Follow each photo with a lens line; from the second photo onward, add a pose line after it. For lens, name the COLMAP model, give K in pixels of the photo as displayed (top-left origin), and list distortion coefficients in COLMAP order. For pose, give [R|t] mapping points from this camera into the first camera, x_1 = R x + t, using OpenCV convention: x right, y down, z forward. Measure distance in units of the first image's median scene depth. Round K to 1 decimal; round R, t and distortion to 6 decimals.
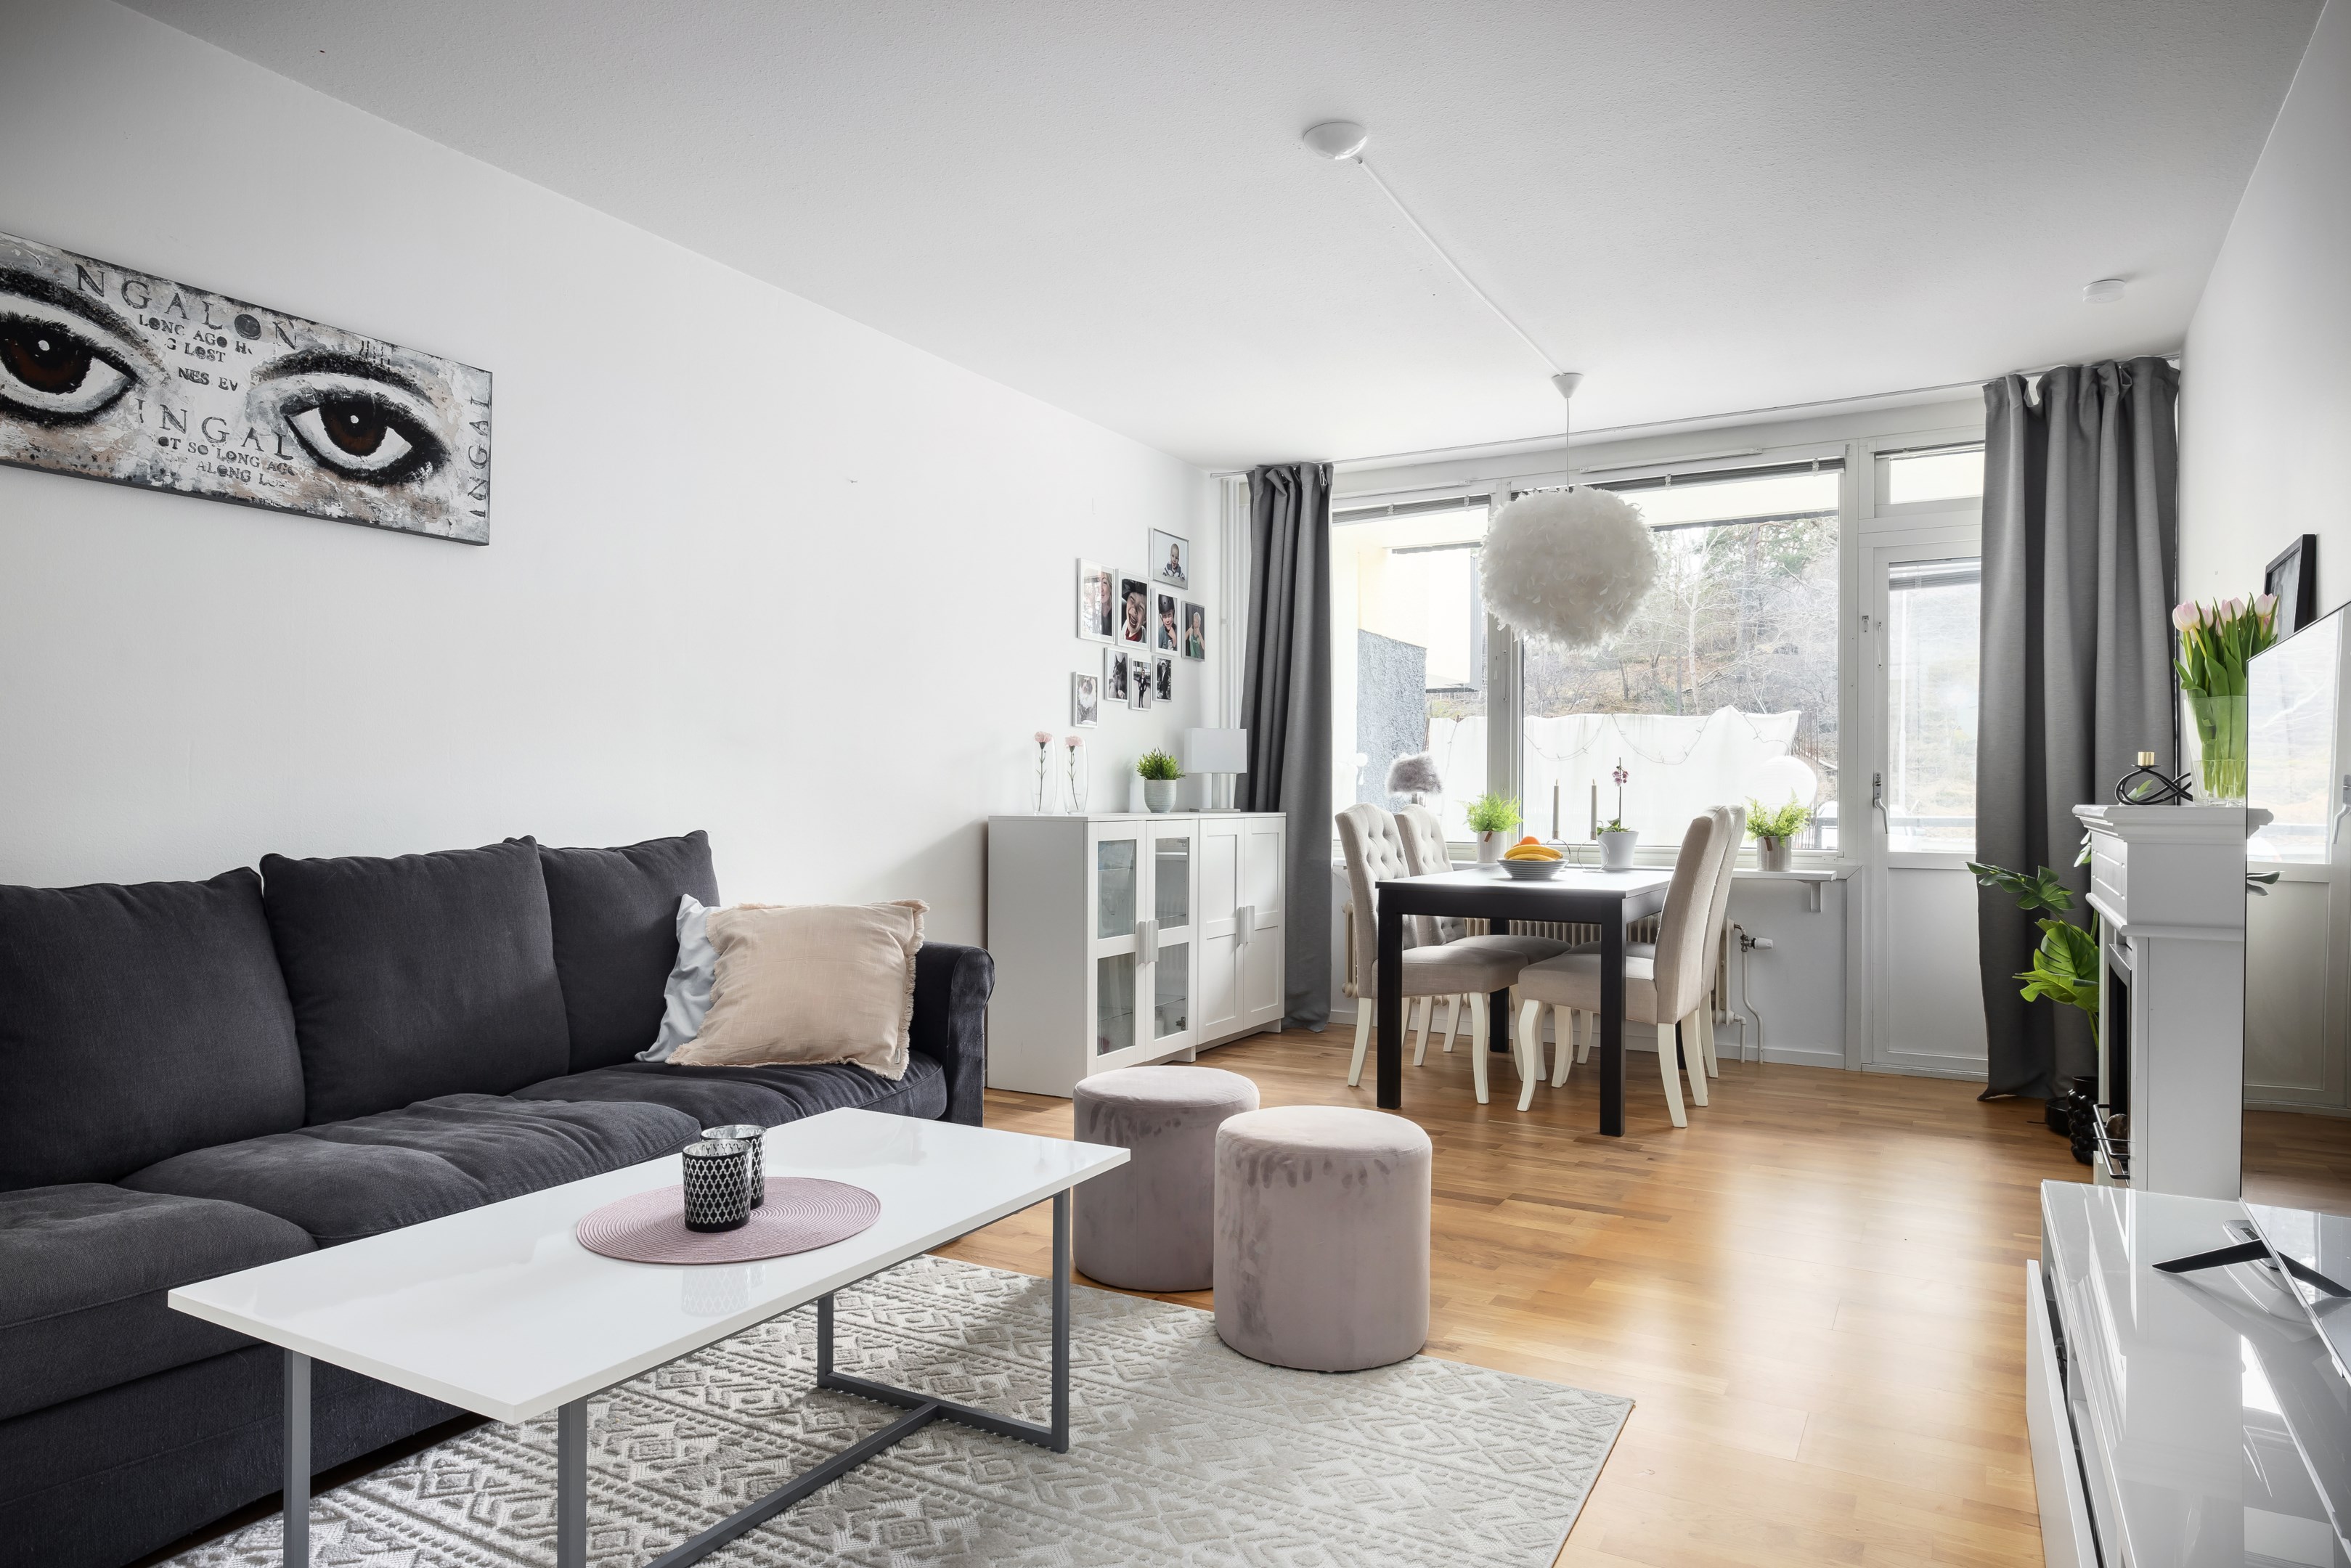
lens RADIAL K [[1379.8, 0, 1188.5], [0, 1379.8, 795.1], [0, 0, 1]] dist [-0.008672, 0.003508]
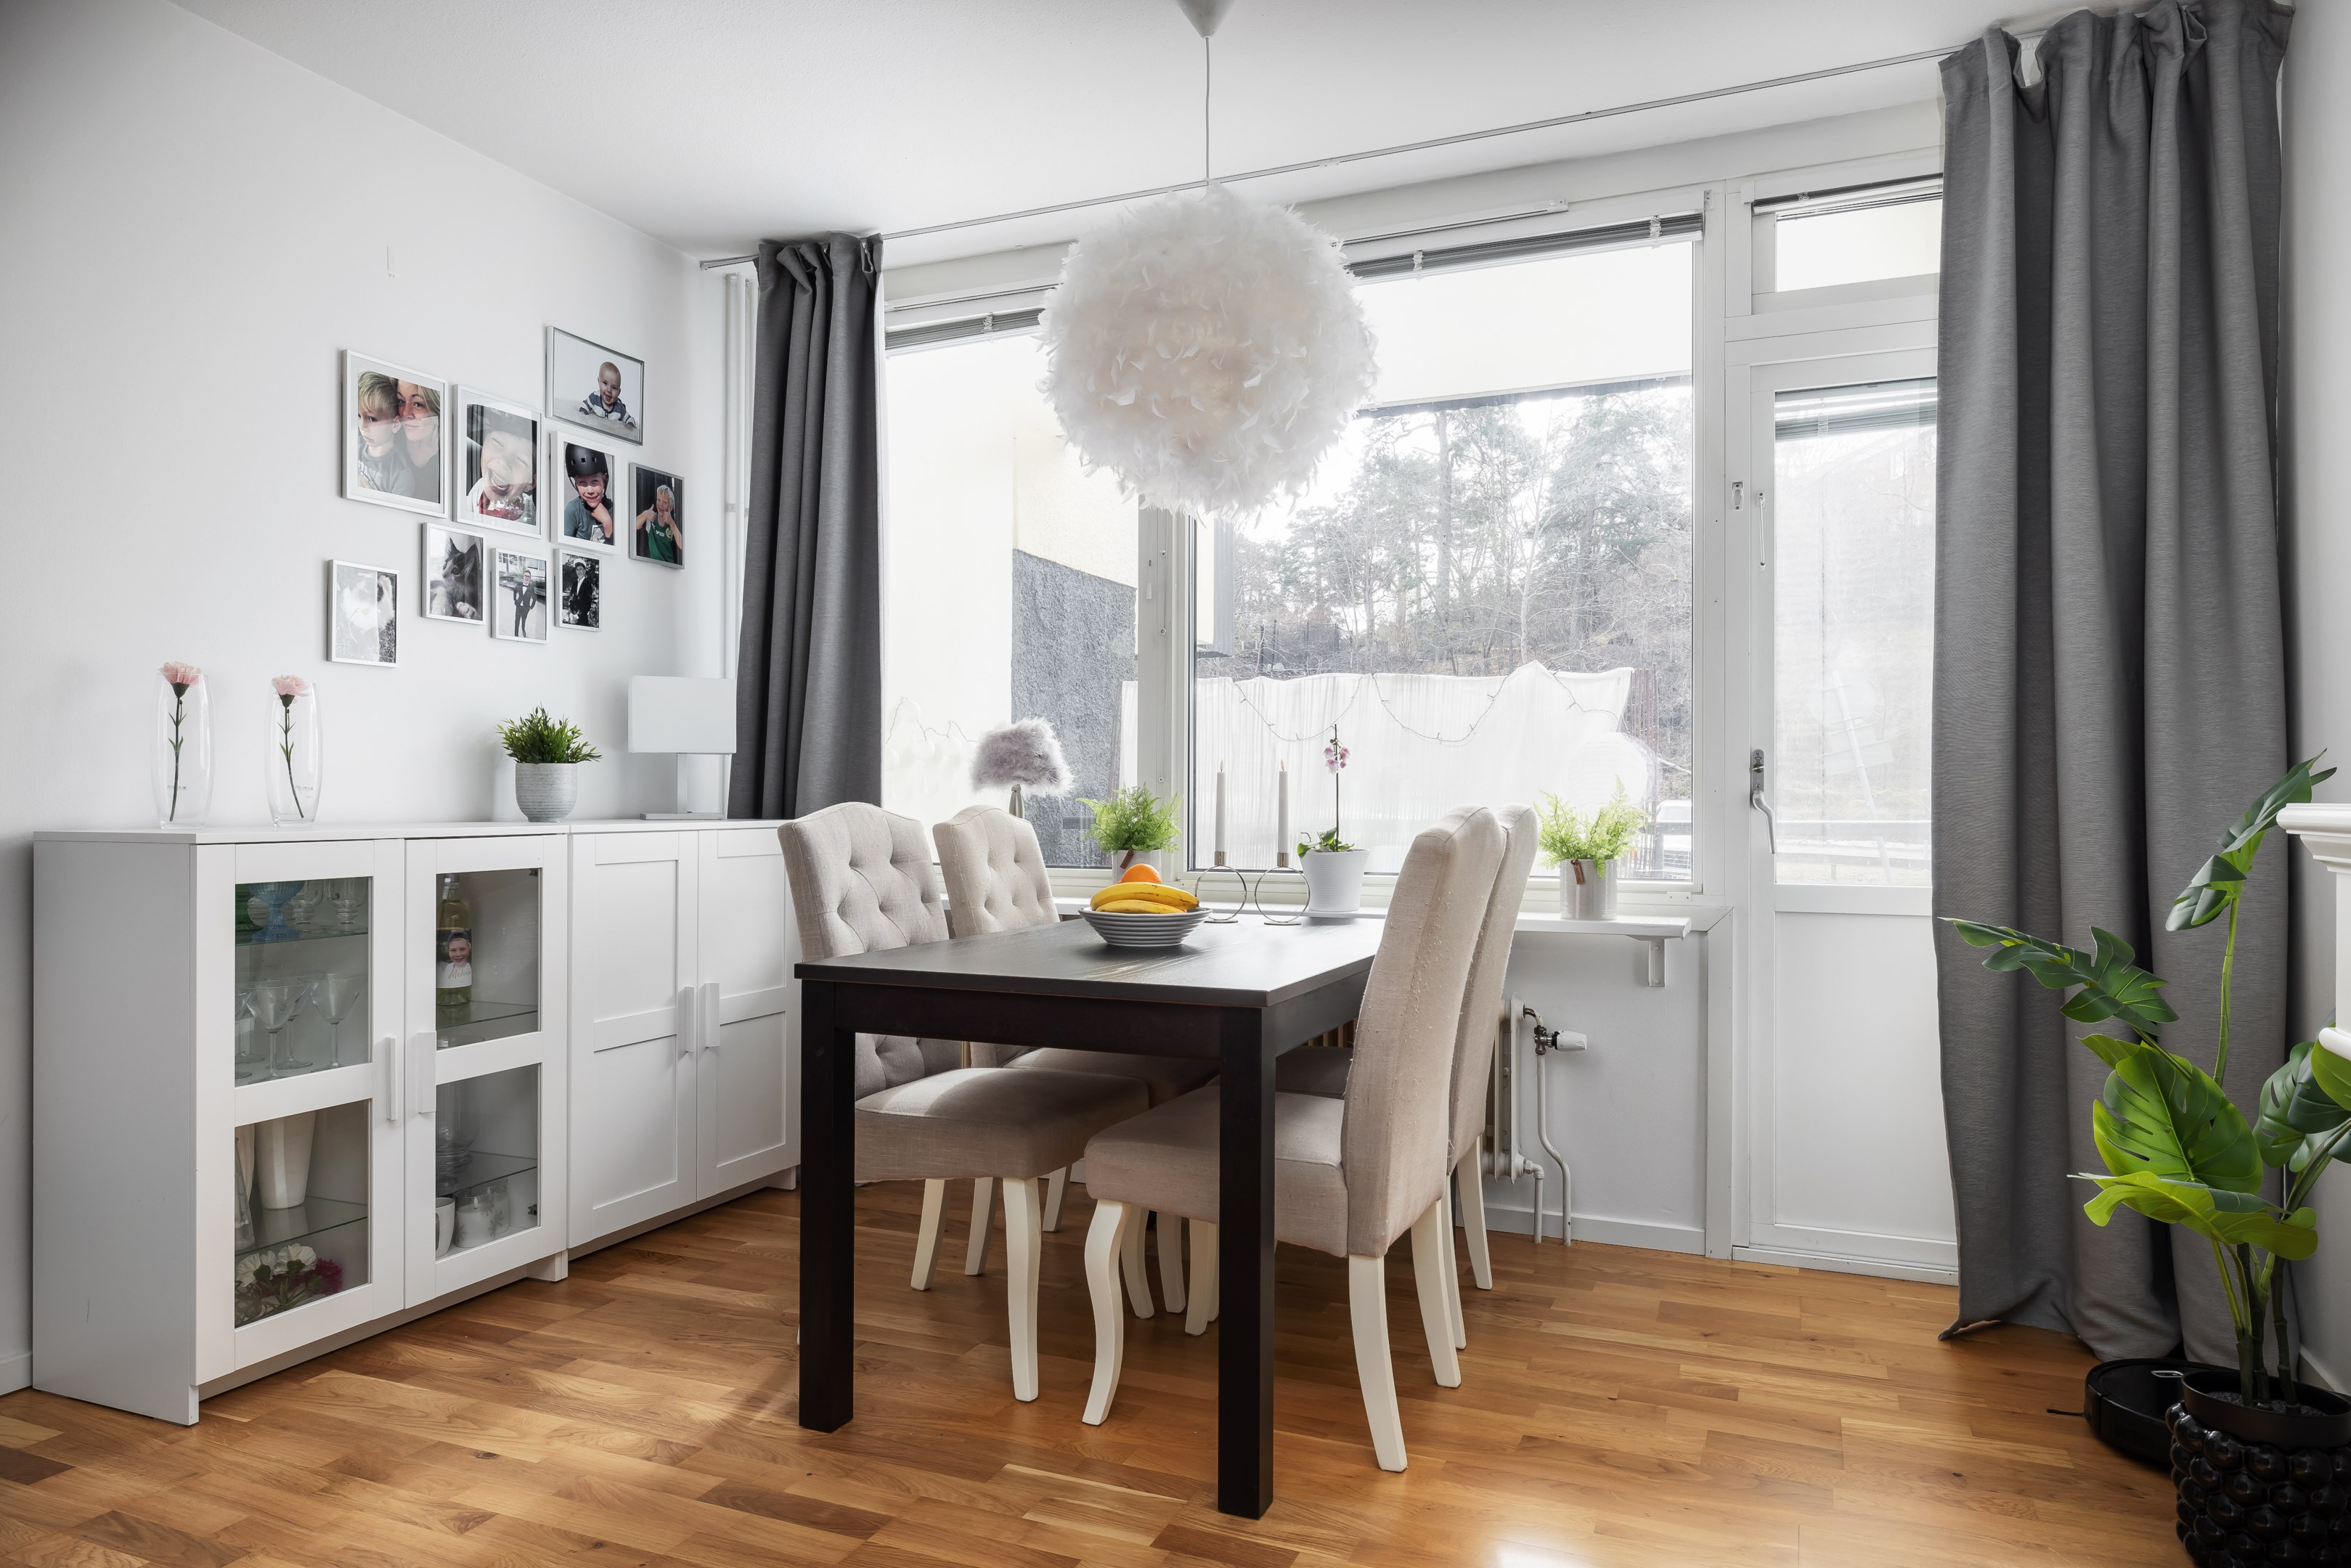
lens RADIAL K [[1524.5, 0, 1164.2], [0, 1524.5, 797.3], [0, 0, 1]] dist [0.003057, -0.005581]
pose [[0.993027, -0.002411, 0.117865, 0.171371], [0.002197, 0.999996, 0.001942, 0.002245], [-0.117869, -0.001669, 0.993028, 0.381248]]
